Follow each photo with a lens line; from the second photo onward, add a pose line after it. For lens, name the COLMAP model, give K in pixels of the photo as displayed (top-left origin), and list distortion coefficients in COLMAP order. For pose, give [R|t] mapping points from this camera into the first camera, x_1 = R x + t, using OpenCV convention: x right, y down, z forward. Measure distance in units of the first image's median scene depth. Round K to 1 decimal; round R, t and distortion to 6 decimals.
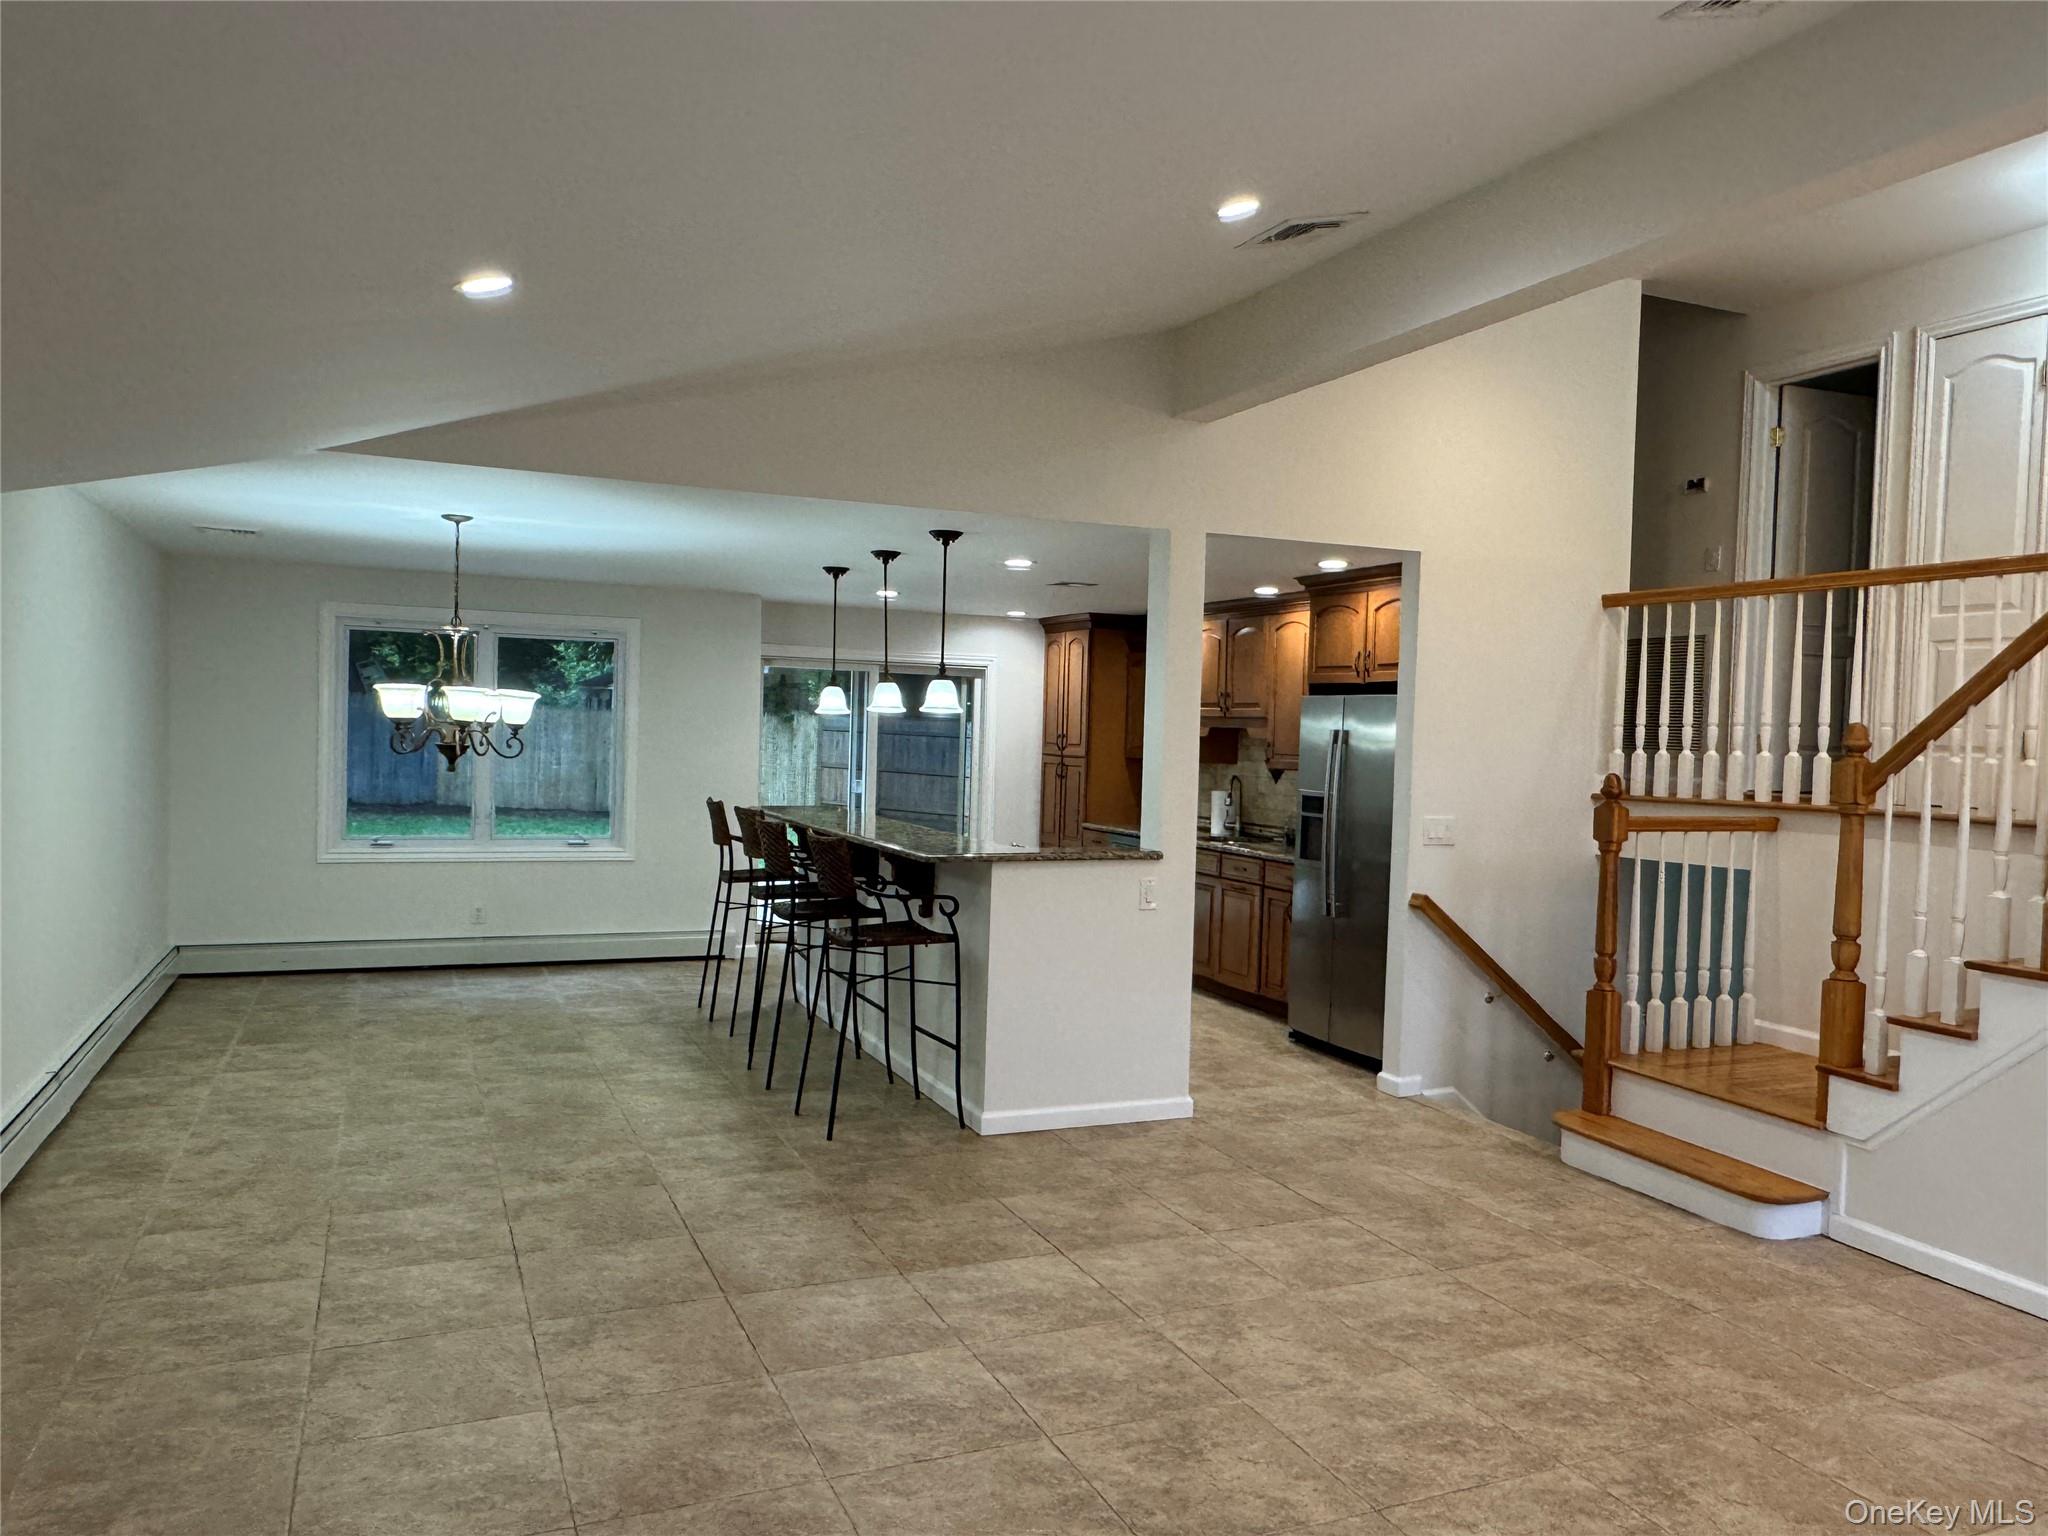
lens RADIAL K [[1432.2, 0, 1023.7], [0, 1432.2, 775.0], [0, 0, 1]] dist [-0.003607, 0.004165]
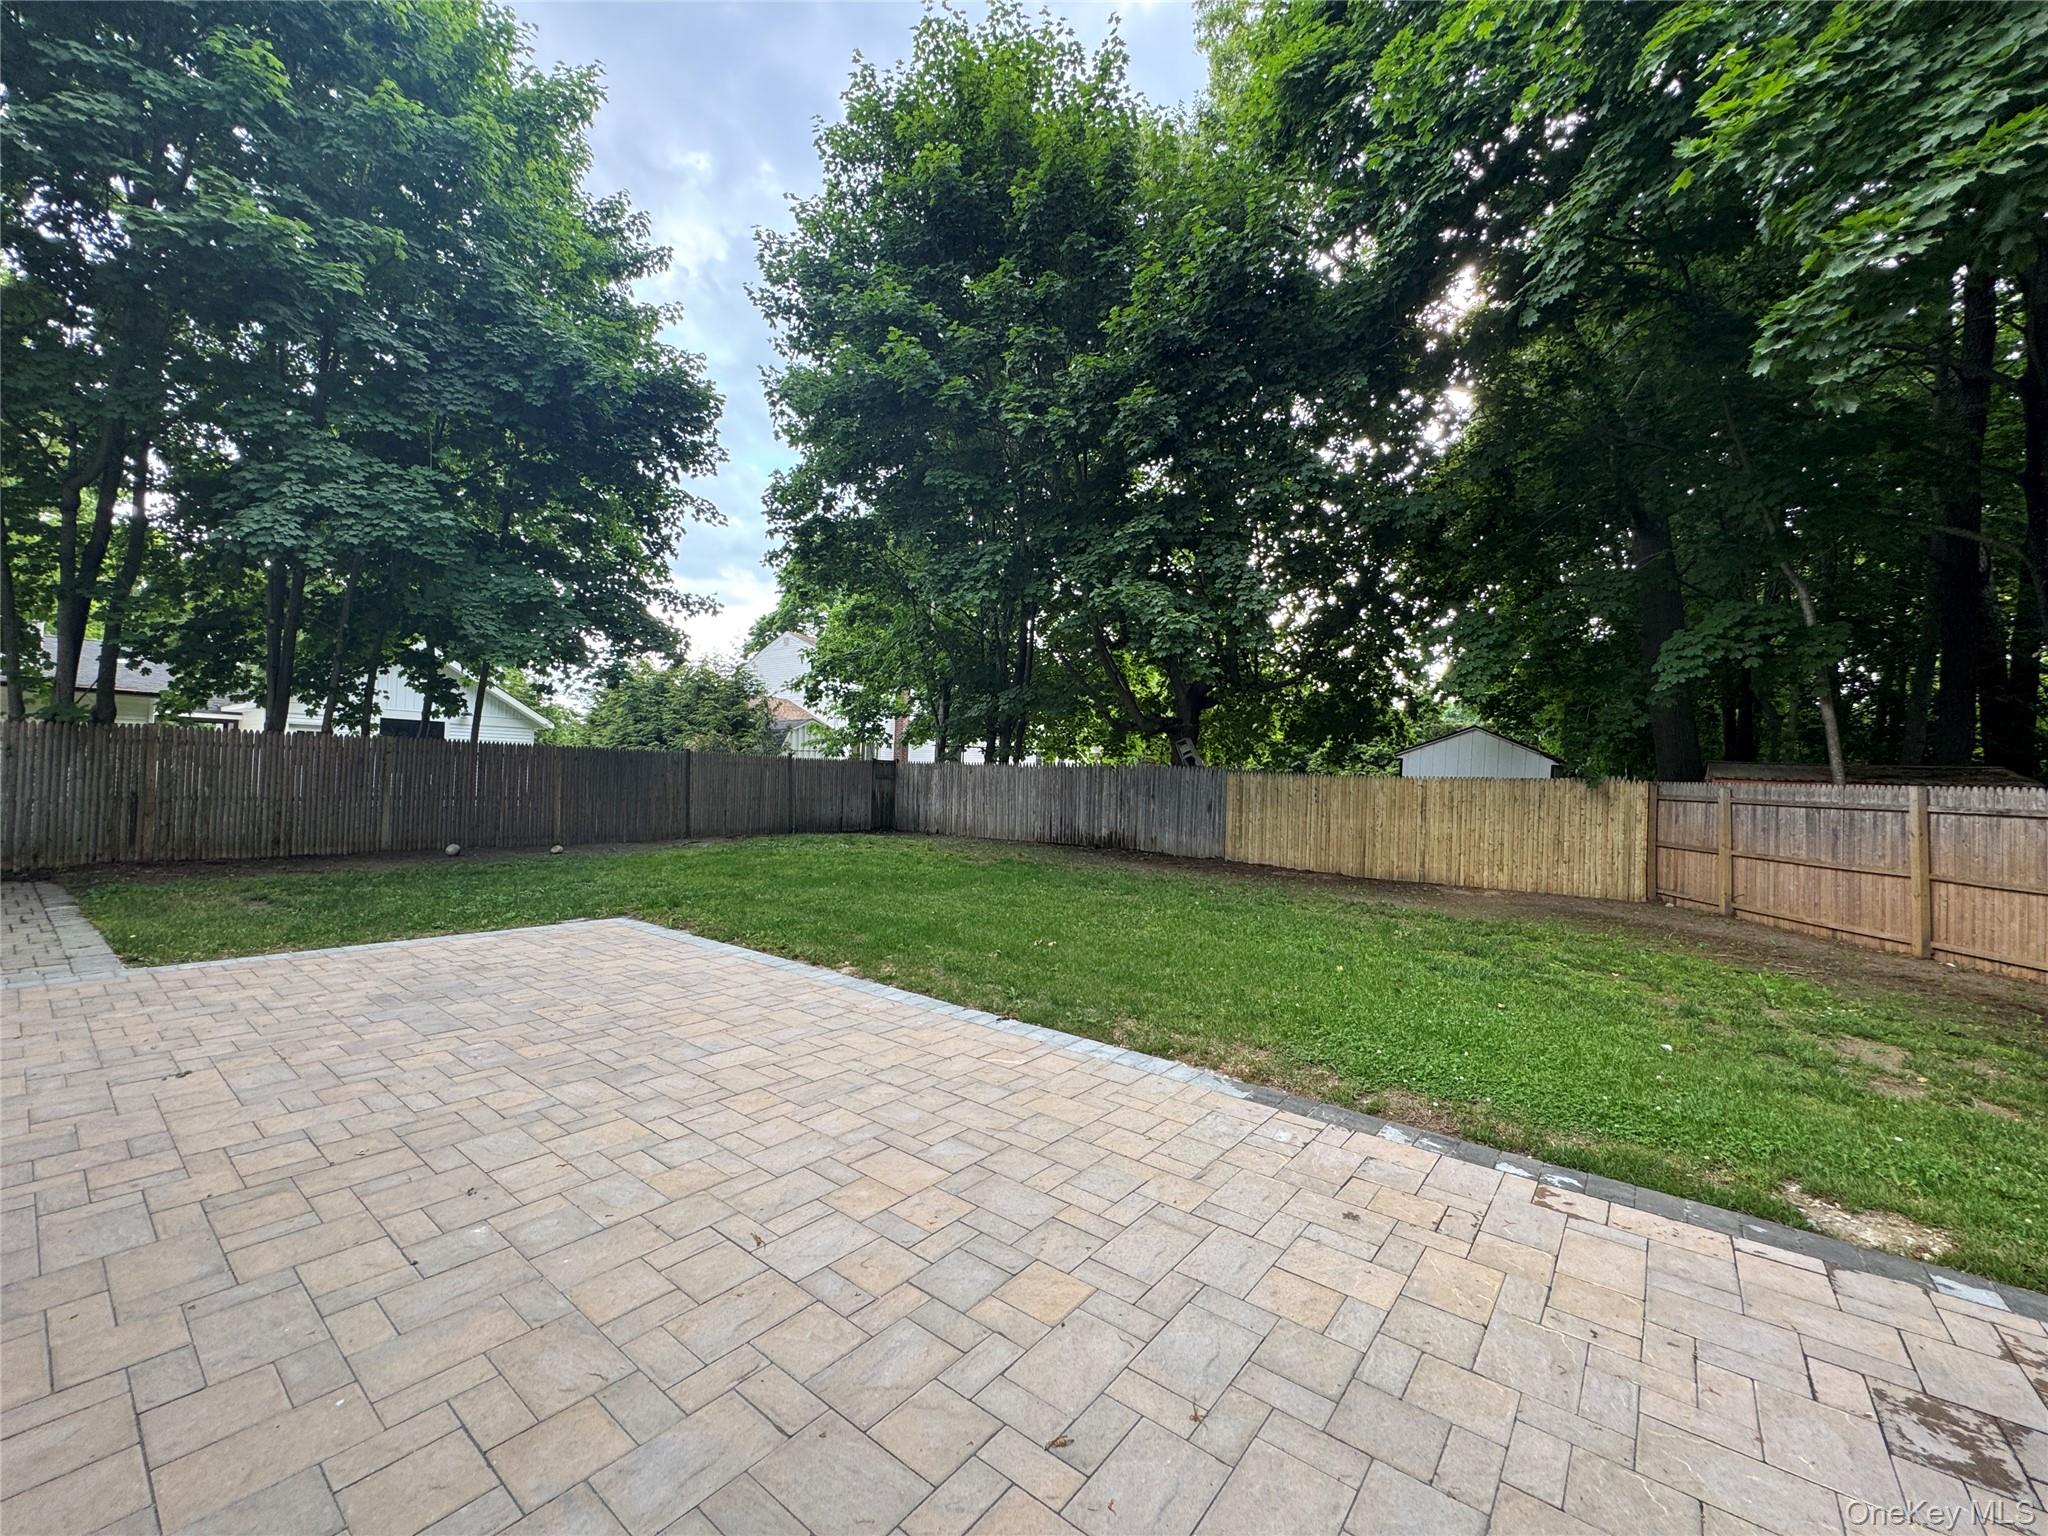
lens RADIAL K [[819.2, 0, 1020.1], [0, 819.2, 765.2], [0, 0, 1]] dist [-0.003395, 0.000117]
pose [[0.484547, -0.033186, -0.874136, 0.461783], [-0.045994, 0.996931, -0.063343, -0.031767], [0.873555, 0.070897, 0.481533, 2.629139]]
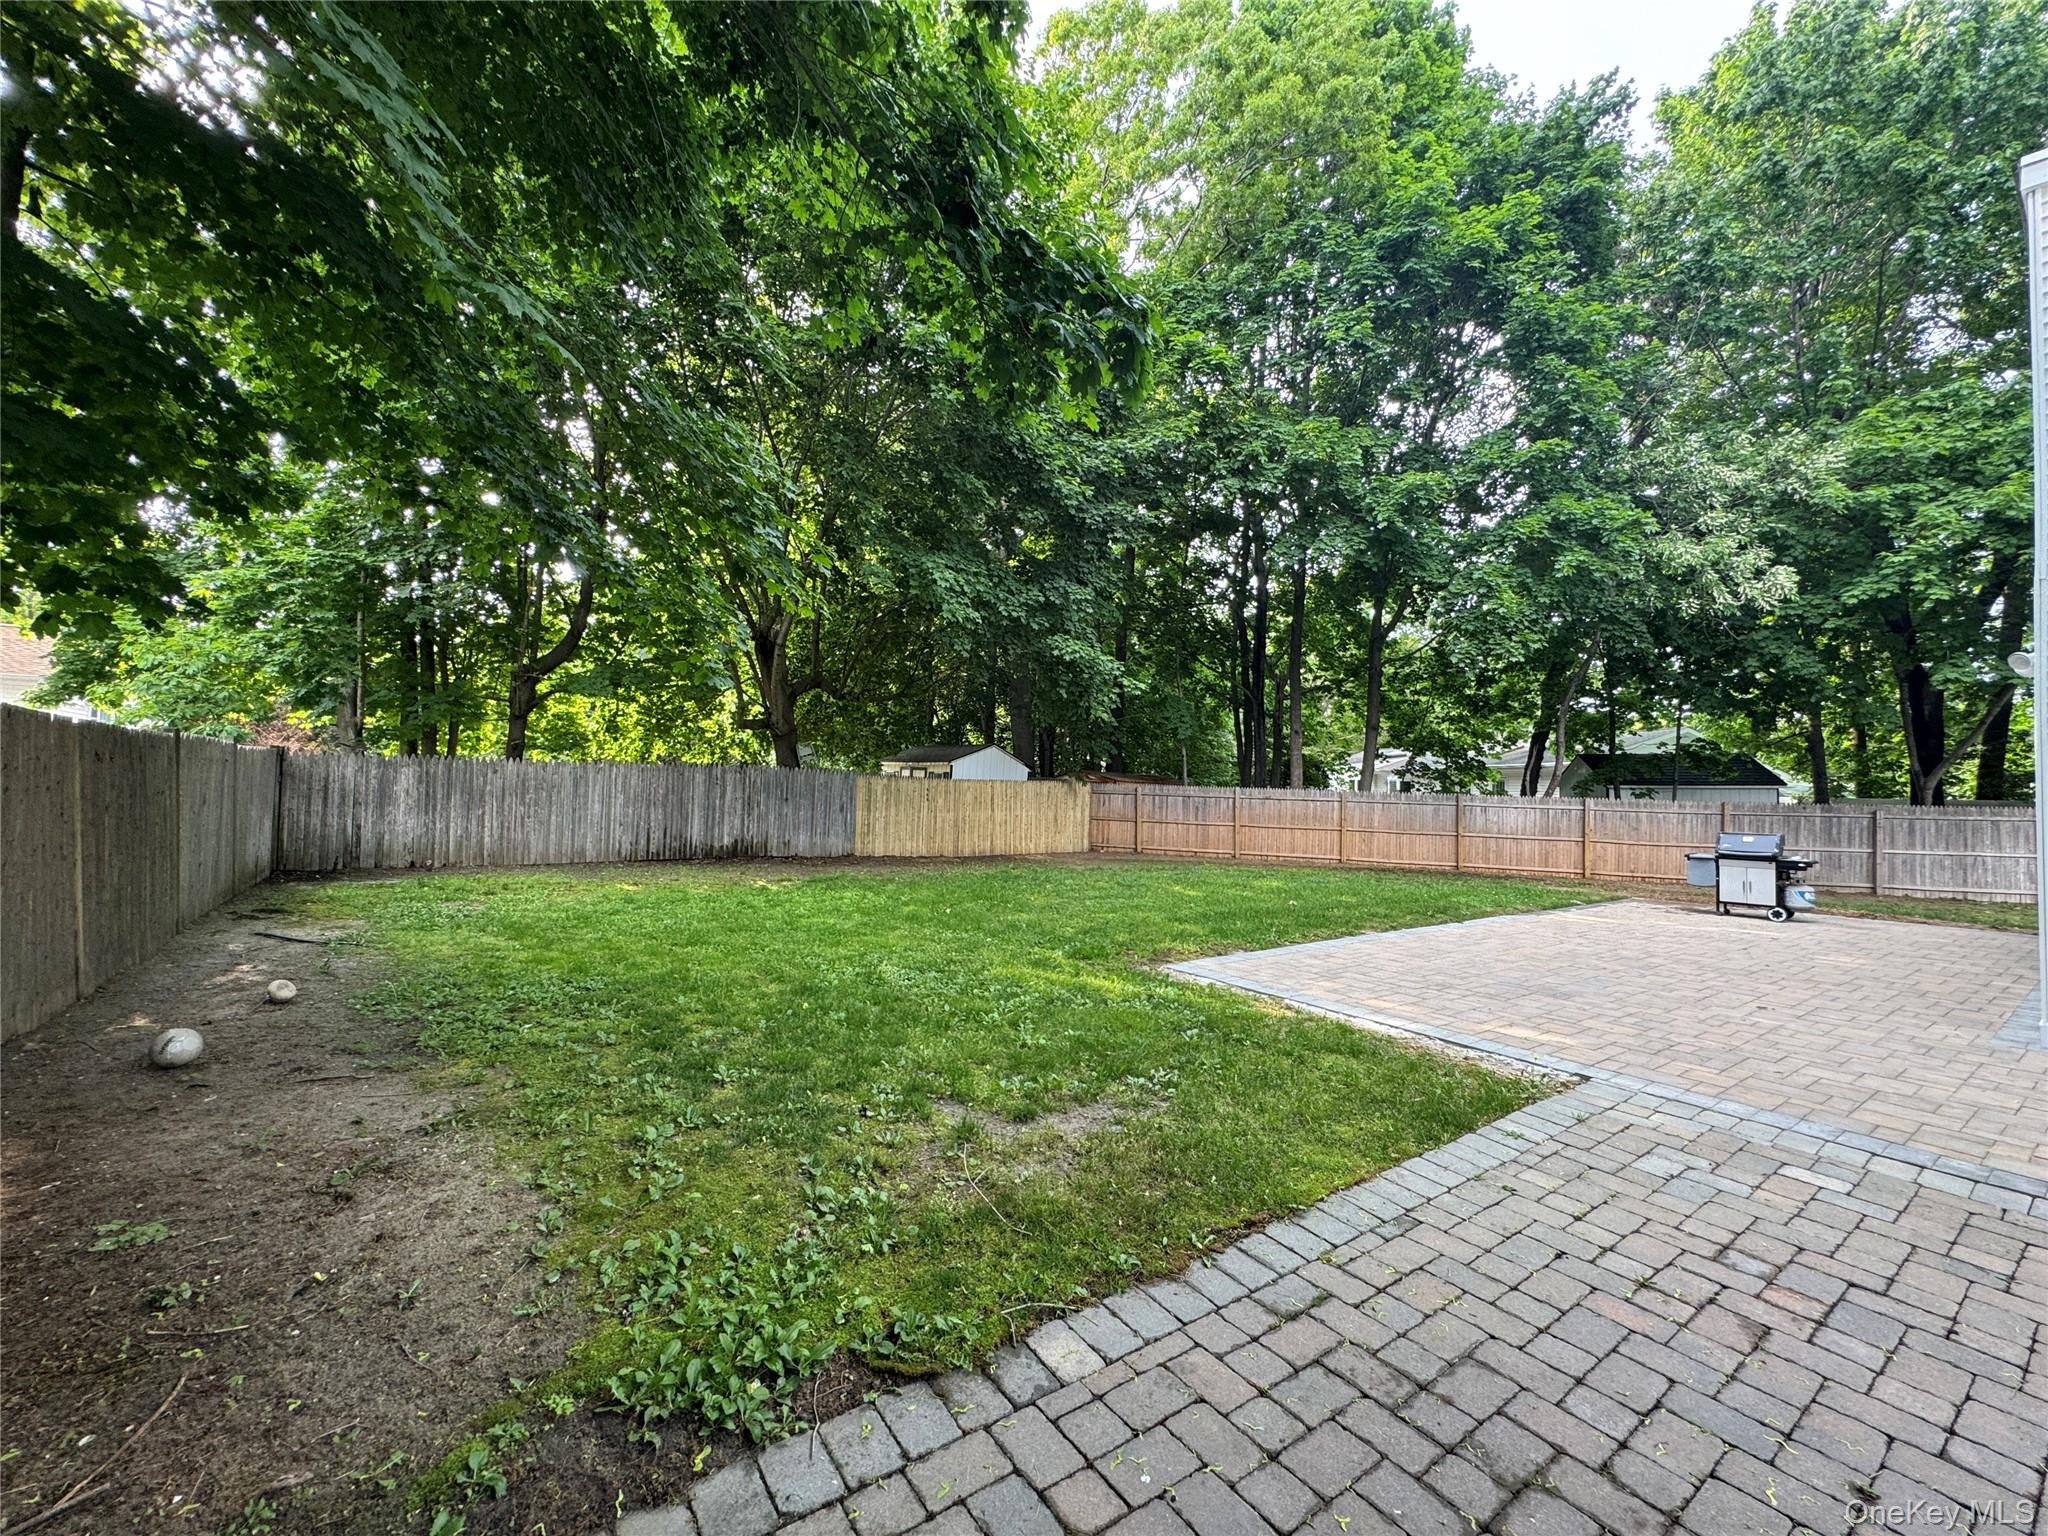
lens RADIAL K [[819.2, 0, 1019.7], [0, 819.2, 762.5], [0, 0, 1]] dist [-0.003395, 0.000117]
pose [[0.979628, -0.004960, 0.200759, -2.043451], [0.017608, 0.997966, -0.061264, -0.074381], [-0.200047, 0.063551, 0.977723, 1.267636]]
